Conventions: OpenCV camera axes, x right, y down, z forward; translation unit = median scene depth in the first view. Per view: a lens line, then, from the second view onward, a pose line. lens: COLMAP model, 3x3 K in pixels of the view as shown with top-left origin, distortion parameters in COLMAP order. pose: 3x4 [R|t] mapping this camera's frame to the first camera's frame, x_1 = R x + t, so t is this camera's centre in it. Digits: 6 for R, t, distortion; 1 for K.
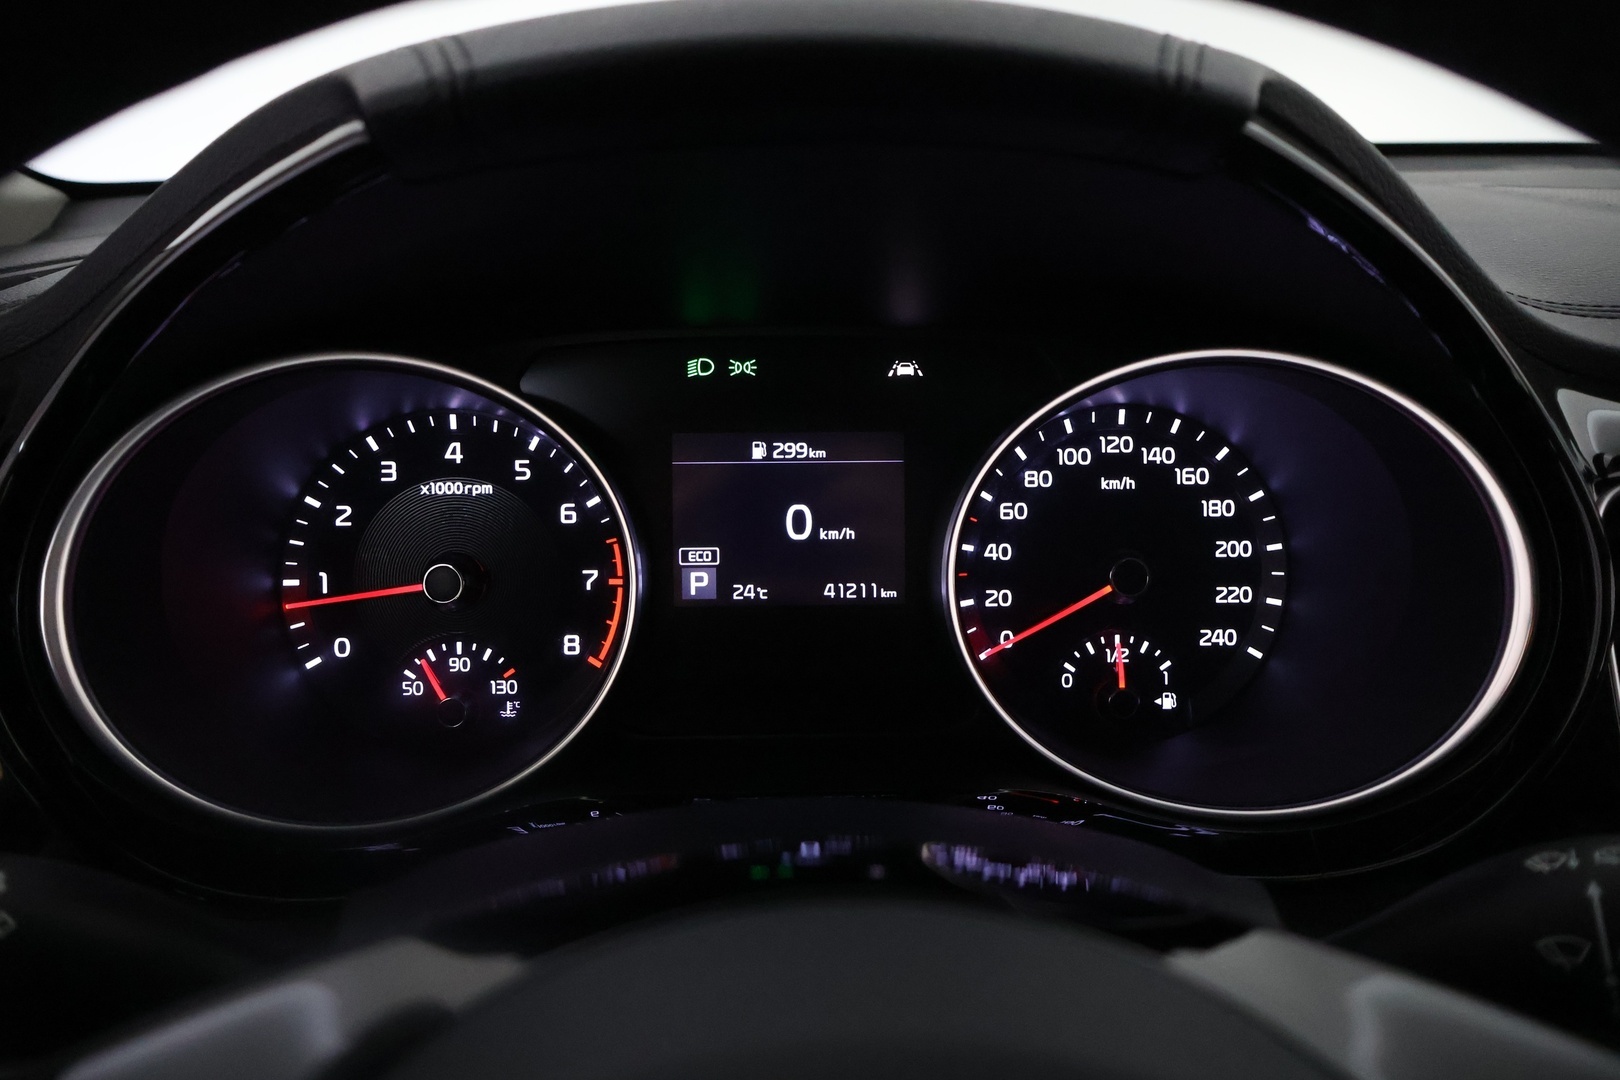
lens RADIAL K [[1331.2, 0, 821.5], [0, 1331.2, 538.4], [0, 0, 1]] dist [-0.017158, 0.001281]
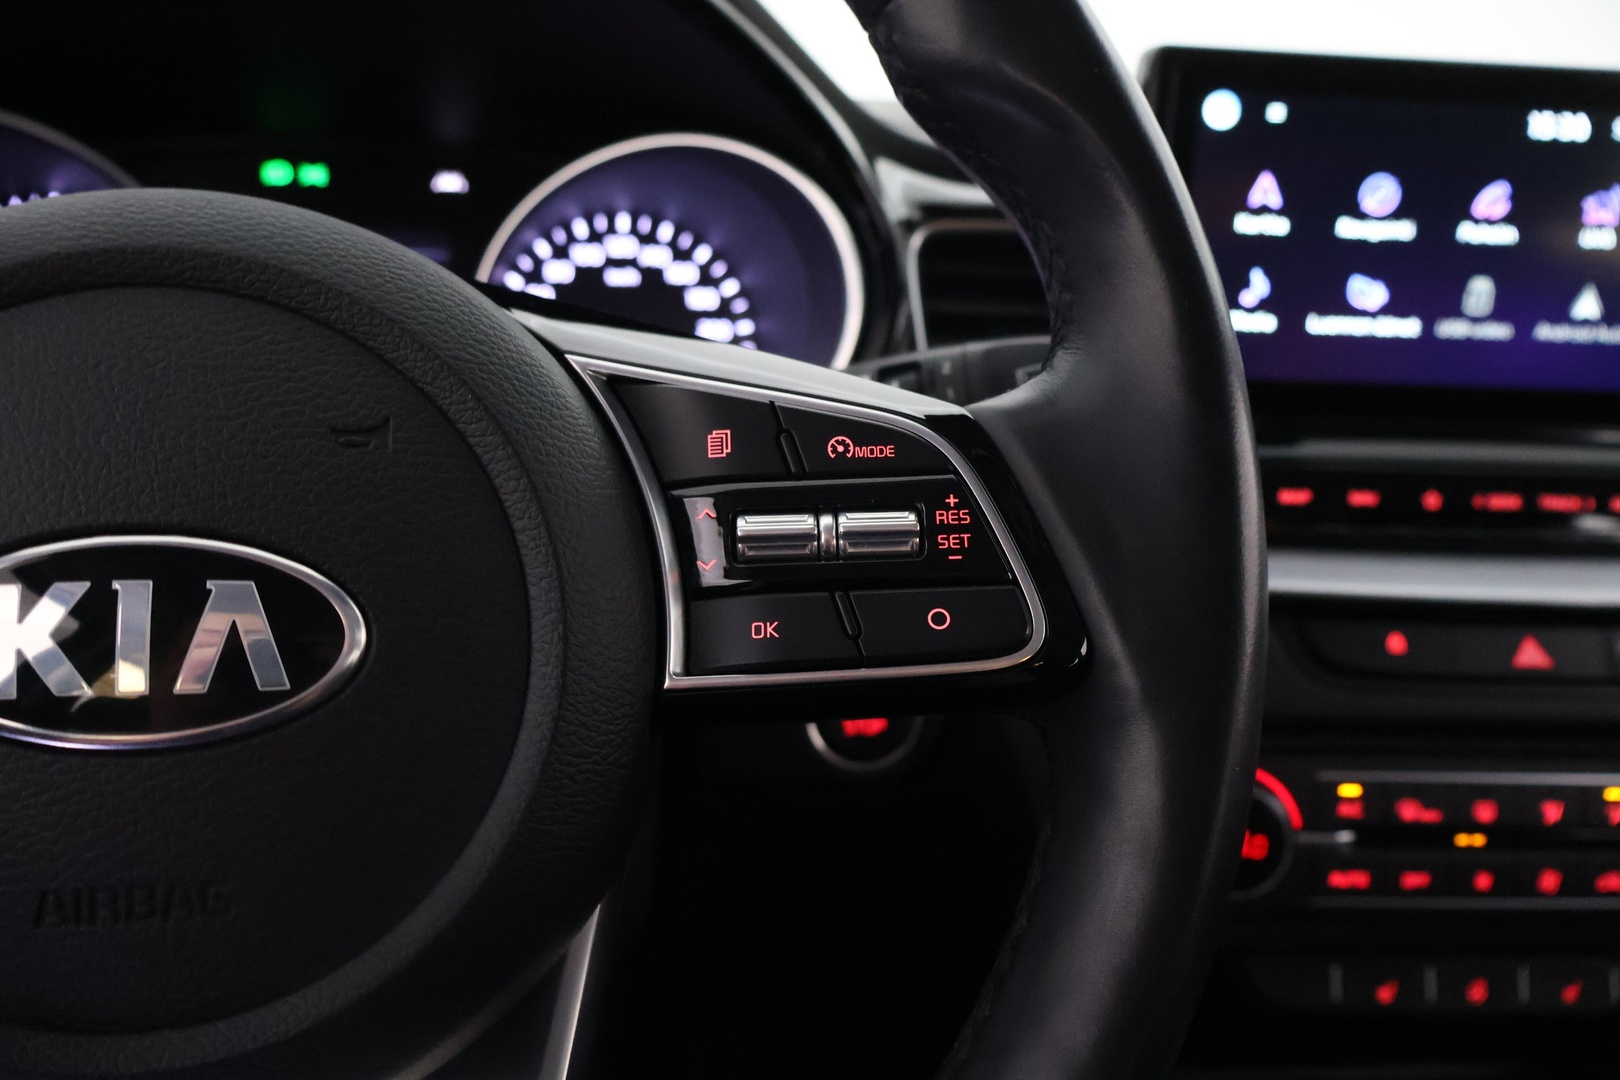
lens RADIAL K [[1331.2, 0, 821.5], [0, 1331.2, 538.4], [0, 0, 1]] dist [-0.017158, 0.001281]
pose [[0.981415, -0.012402, 0.191498, 0.164122], [0.022630, 0.998426, -0.051319, 0.281007], [-0.190560, 0.054699, 0.980150, -0.274601]]
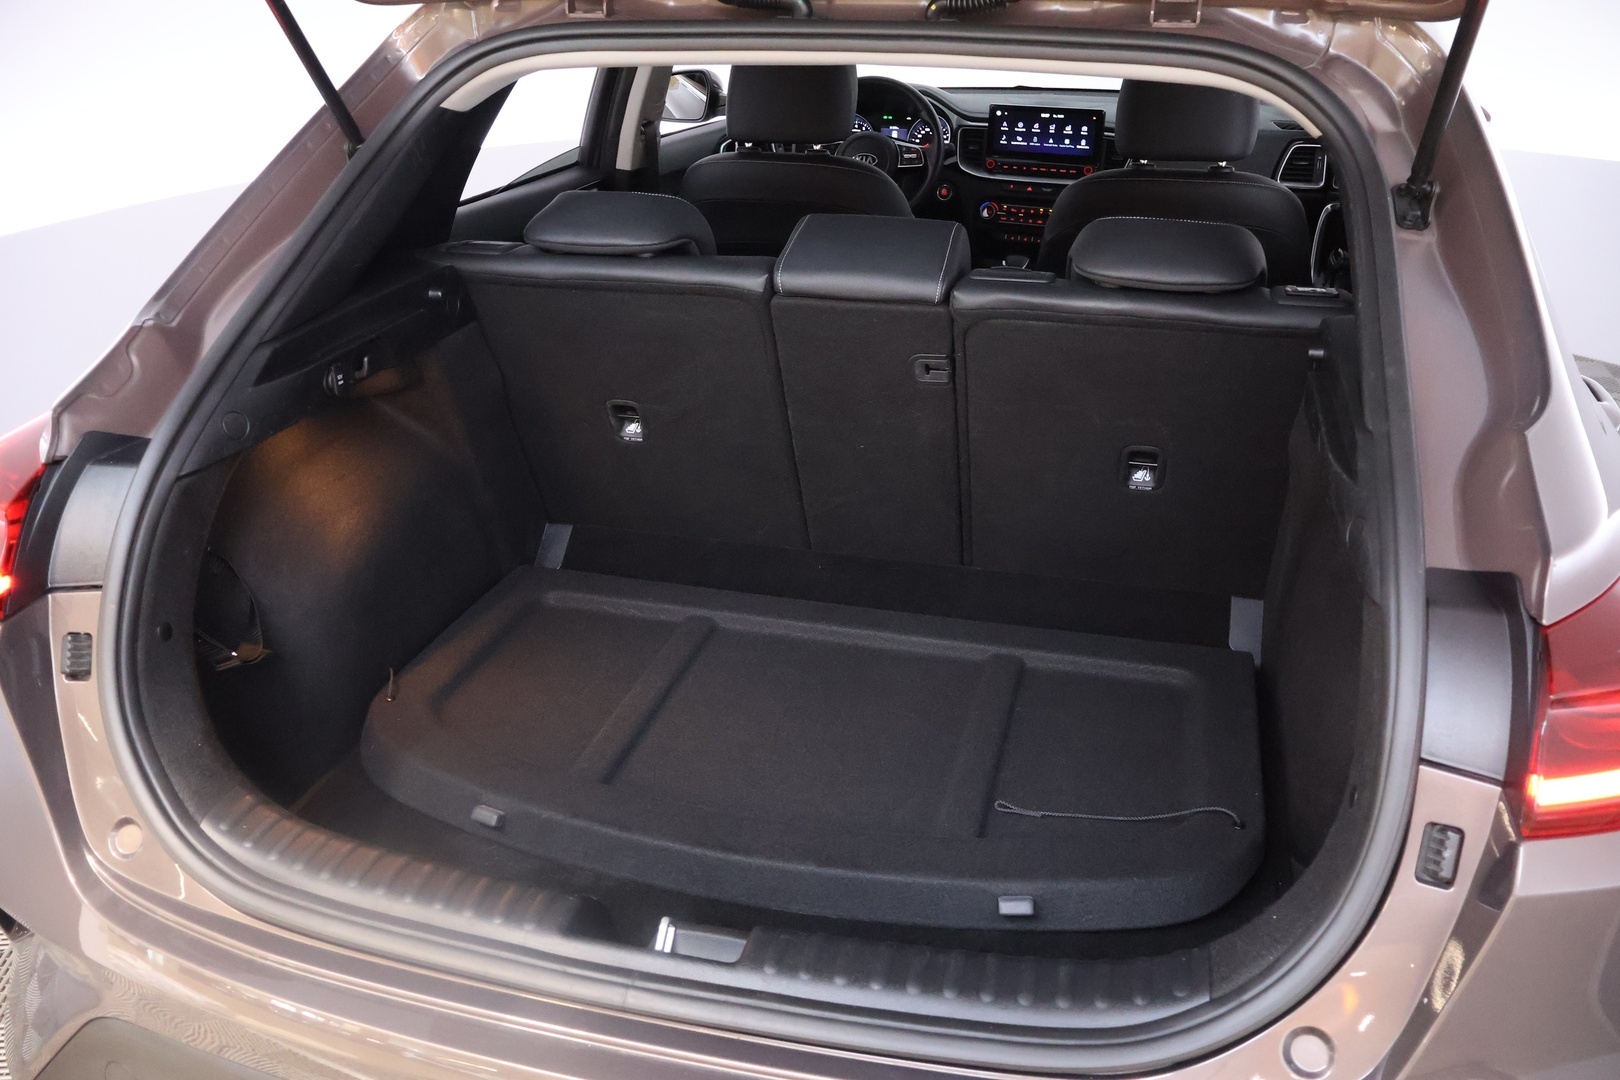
lens RADIAL K [[1331.2, 0, 821.5], [0, 1331.2, 538.4], [0, 0, 1]] dist [-0.017158, 0.001281]
pose [[0.967839, 0.110297, -0.226104, 1.759865], [-0.087511, 0.990241, 0.108463, 1.661301], [0.235861, -0.085188, 0.968046, -7.573266]]
